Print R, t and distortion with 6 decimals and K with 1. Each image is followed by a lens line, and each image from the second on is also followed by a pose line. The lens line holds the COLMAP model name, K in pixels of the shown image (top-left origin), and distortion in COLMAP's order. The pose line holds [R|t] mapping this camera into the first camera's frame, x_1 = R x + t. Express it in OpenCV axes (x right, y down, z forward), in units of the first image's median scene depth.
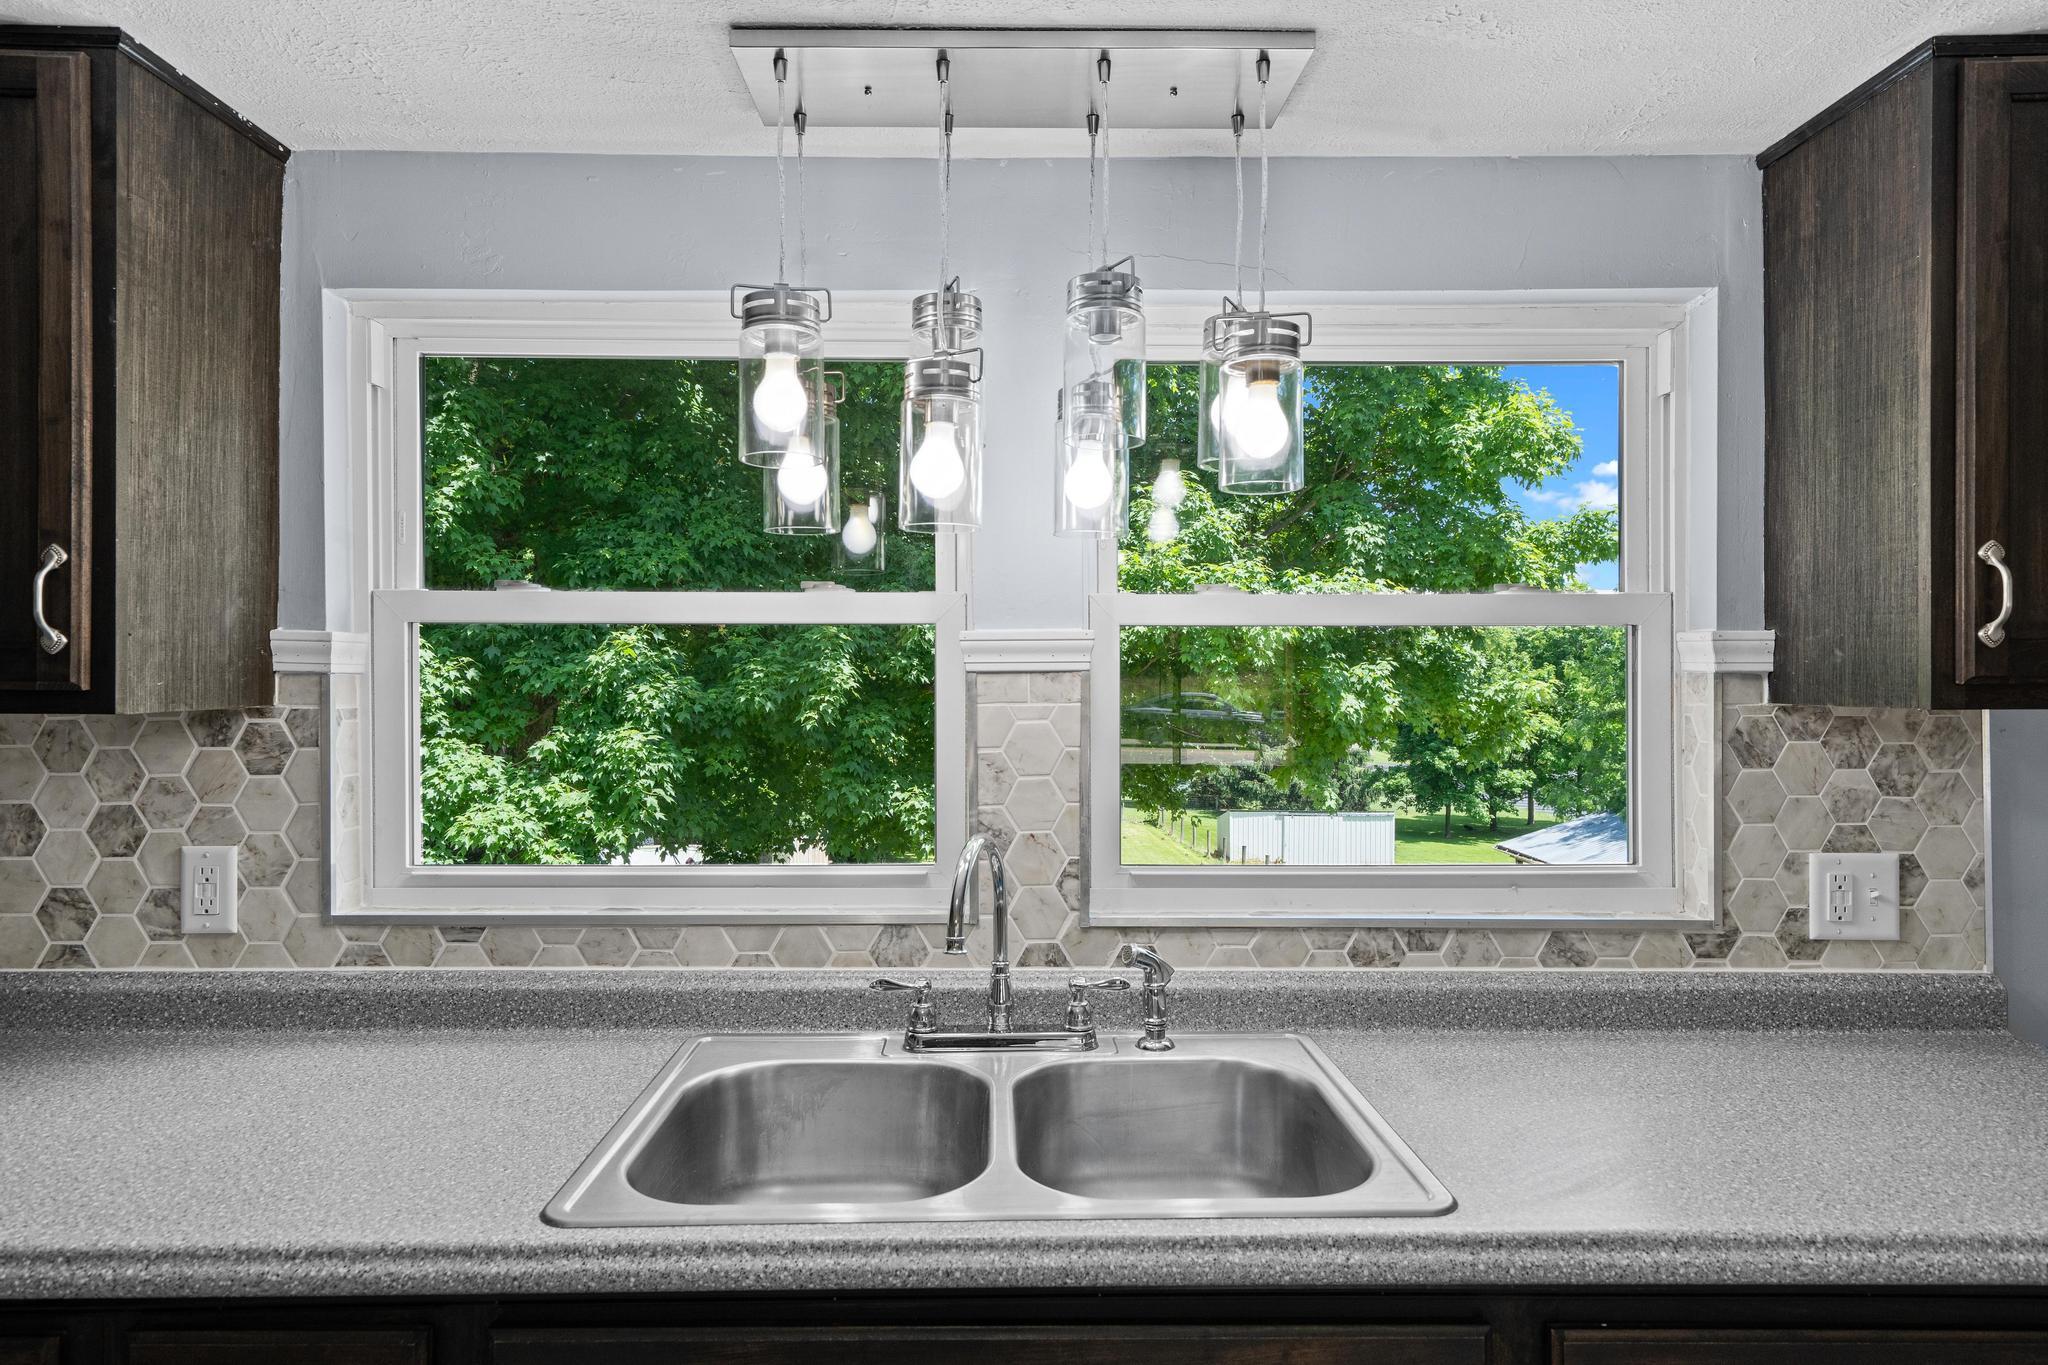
lens RADIAL K [[1184.8, 0, 1018.5], [0, 1184.8, 674.7], [0, 0, 1]] dist [0.007516, 0.002834]
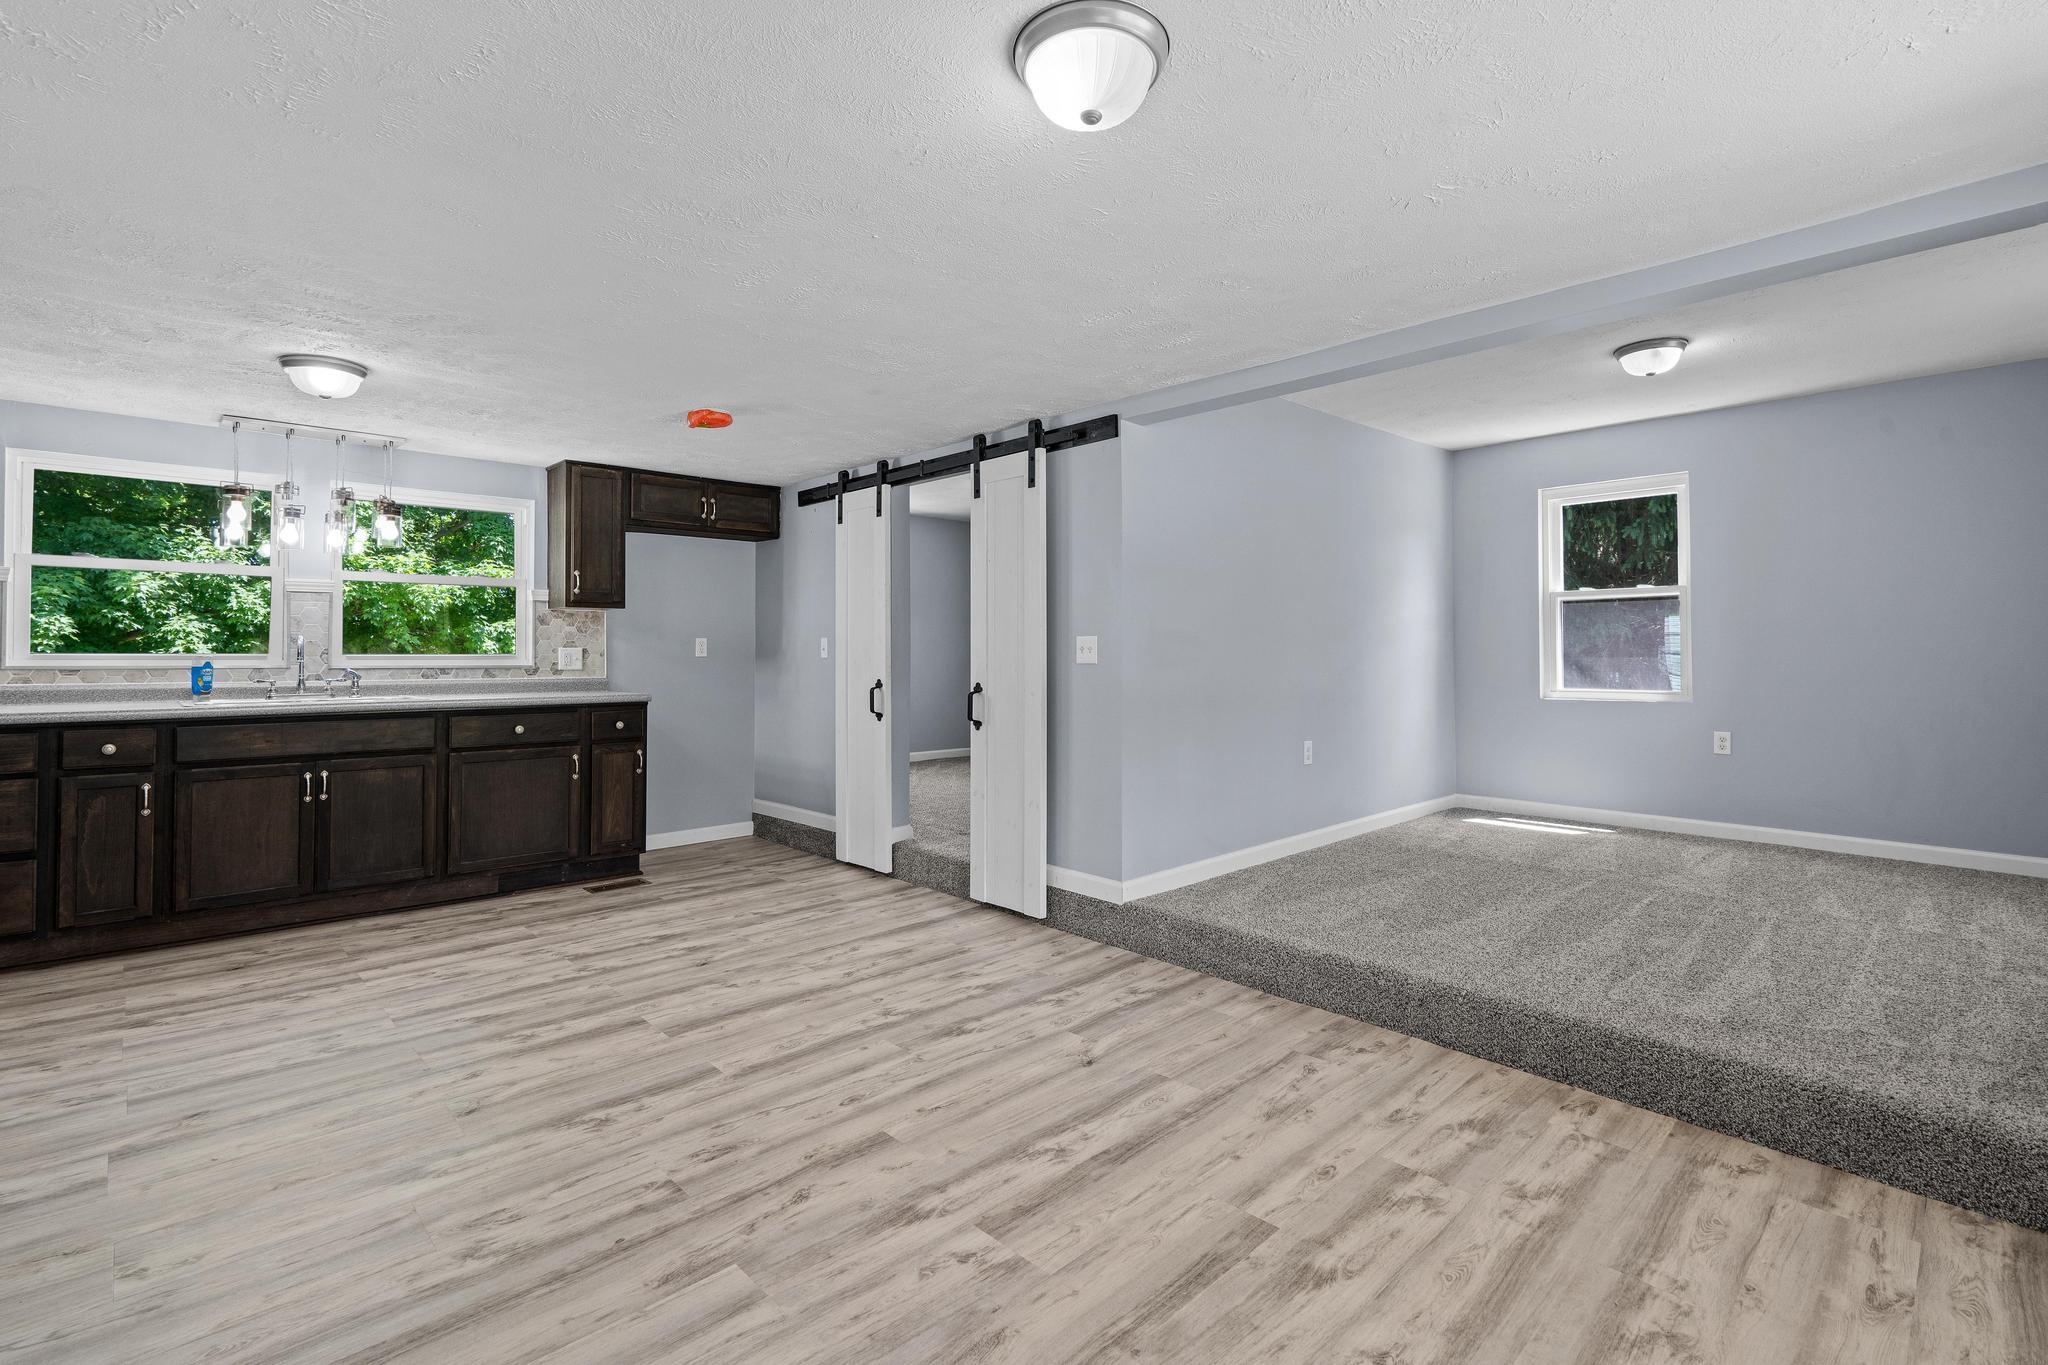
lens RADIAL K [[929.8, 0, 1010.8], [0, 929.8, 644.4], [0, 0, 1]] dist [-0.005279, 0.001010]
pose [[0.736221, 0.007426, 0.676701, -0.303000], [-0.002401, 0.999962, -0.008360, 0.161547], [-0.676737, 0.004530, 0.736210, -2.242328]]
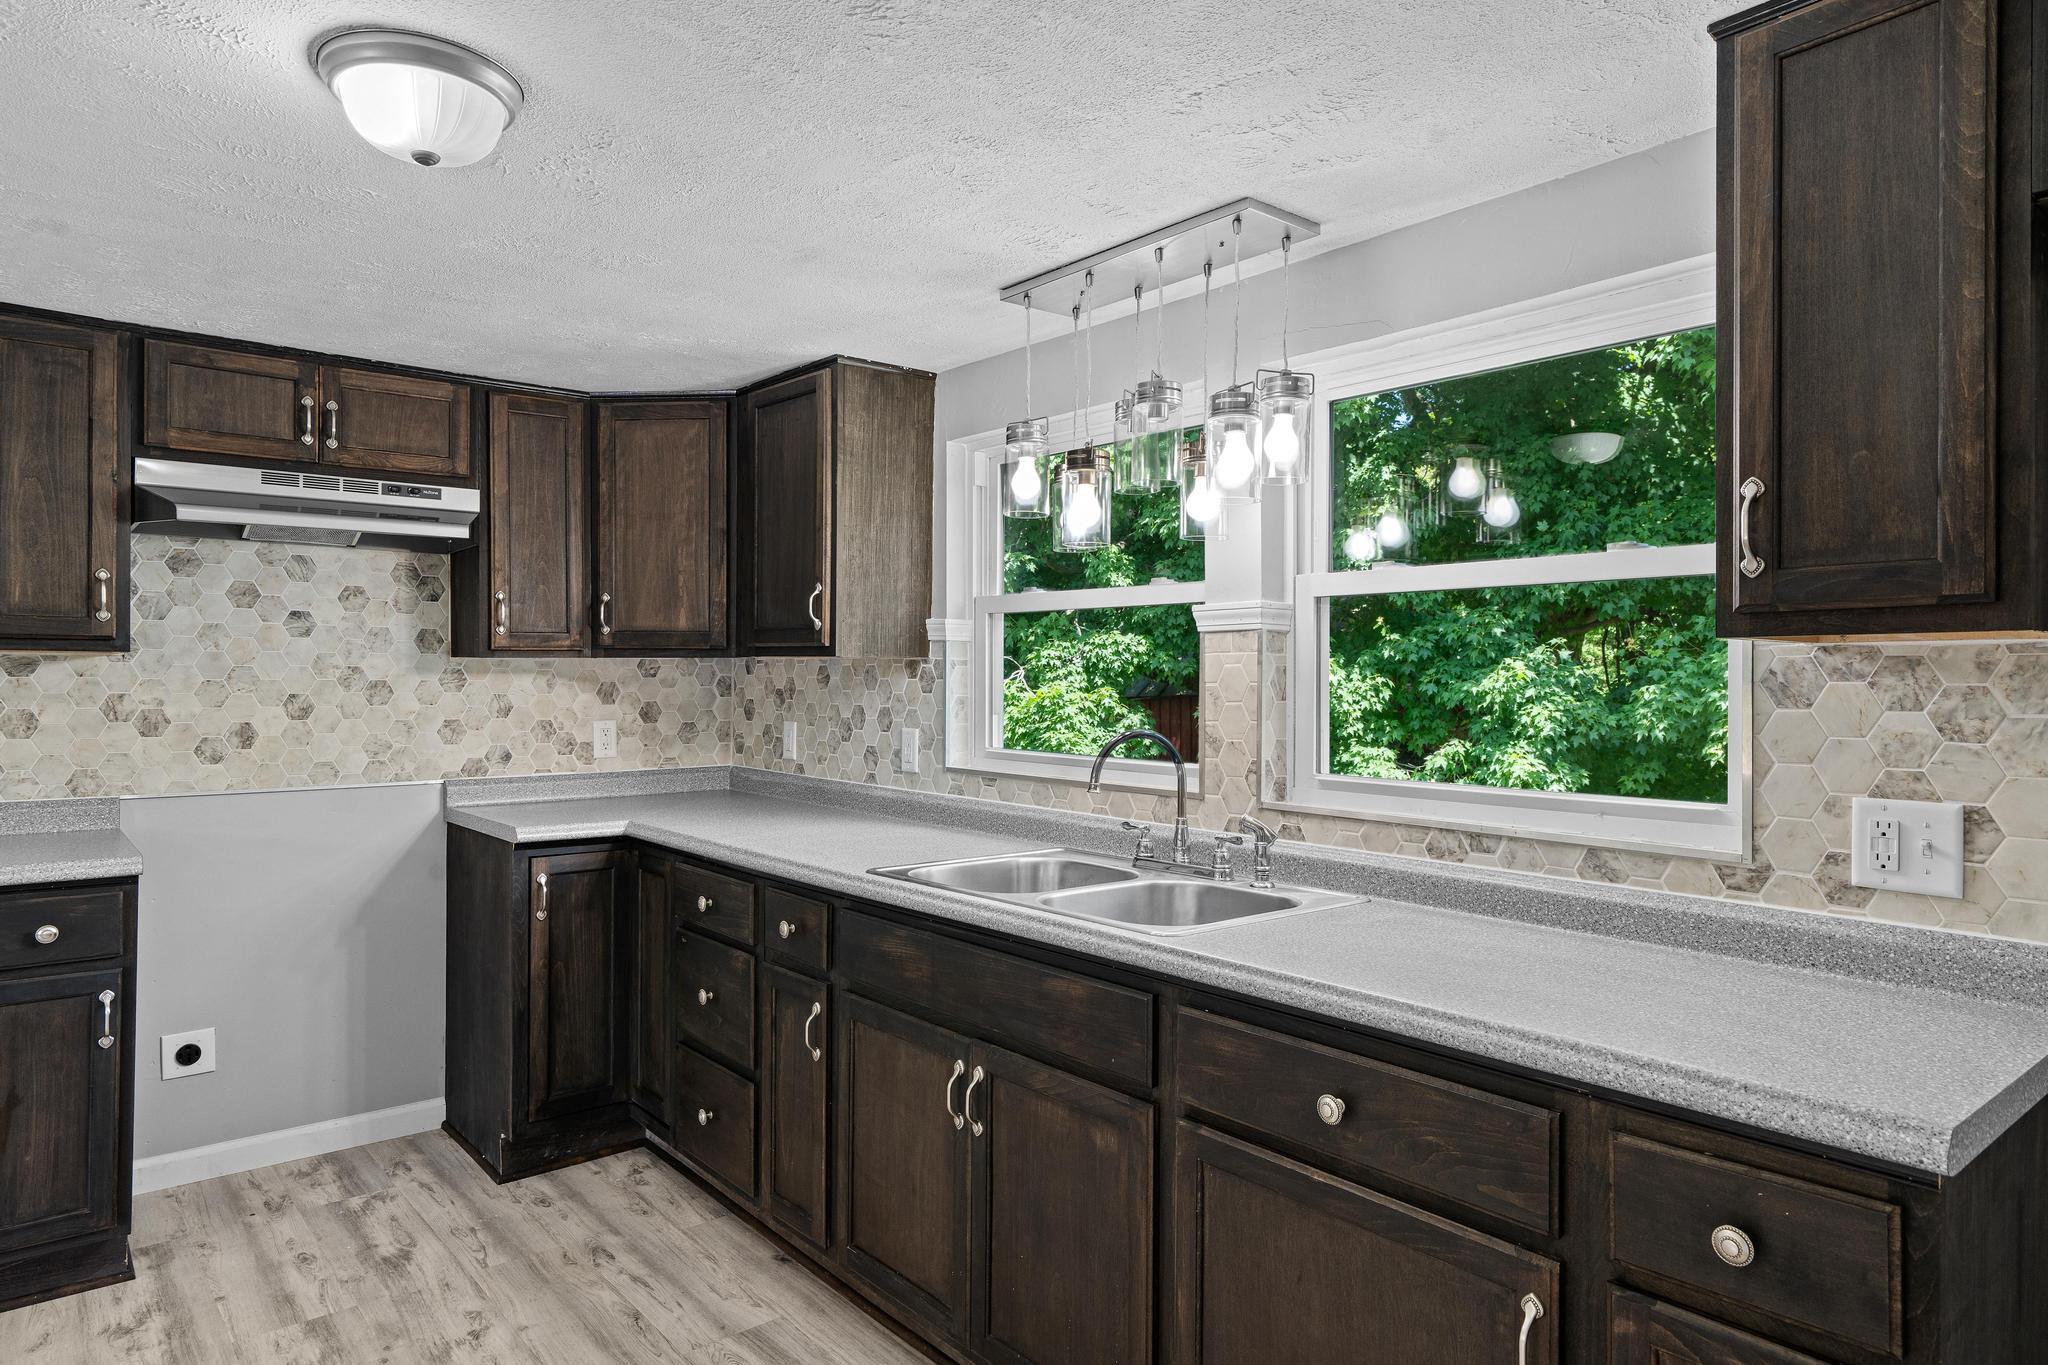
lens RADIAL K [[1220.0, 0, 1030.1], [0, 1220.0, 676.7], [0, 0, 1]] dist [0.010000, 0.000360]
pose [[0.642239, 0.003006, -0.766499, 1.004947], [-0.010385, 0.999935, -0.004780, 0.063694], [0.766434, 0.011030, 0.642228, -0.161649]]
